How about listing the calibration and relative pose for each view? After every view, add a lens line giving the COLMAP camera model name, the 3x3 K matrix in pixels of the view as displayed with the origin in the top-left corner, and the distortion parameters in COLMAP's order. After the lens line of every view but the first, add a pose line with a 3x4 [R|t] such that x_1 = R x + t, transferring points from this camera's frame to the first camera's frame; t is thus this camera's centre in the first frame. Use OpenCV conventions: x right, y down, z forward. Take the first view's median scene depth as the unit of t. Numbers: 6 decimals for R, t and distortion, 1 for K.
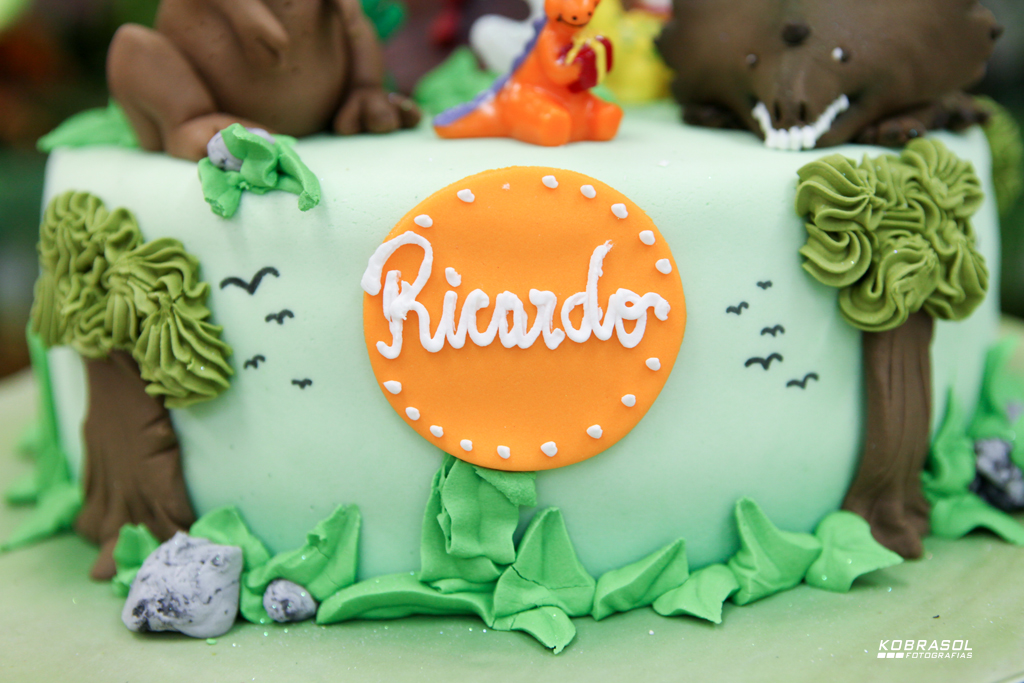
lens RADIAL K [[1271.4, 0, 510.7], [0, 1271.4, 341.9], [0, 0, 1]] dist [-0.002746, 0.000000]
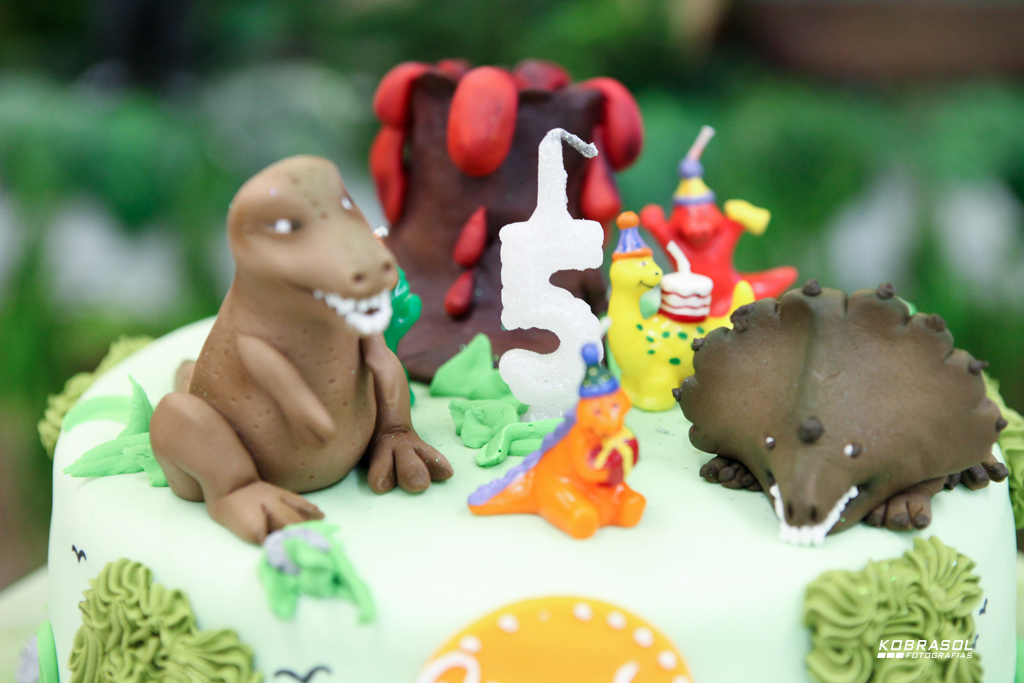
lens RADIAL K [[1850.5, 0, 513.9], [0, 1850.5, 341.0], [0, 0, 1]] dist [0.192779, 0.000000]
pose [[0.999211, 0.023278, 0.032167, -0.079218], [-0.024086, 0.999398, 0.024988, -0.362396], [-0.031566, -0.025743, 0.999170, -0.571594]]
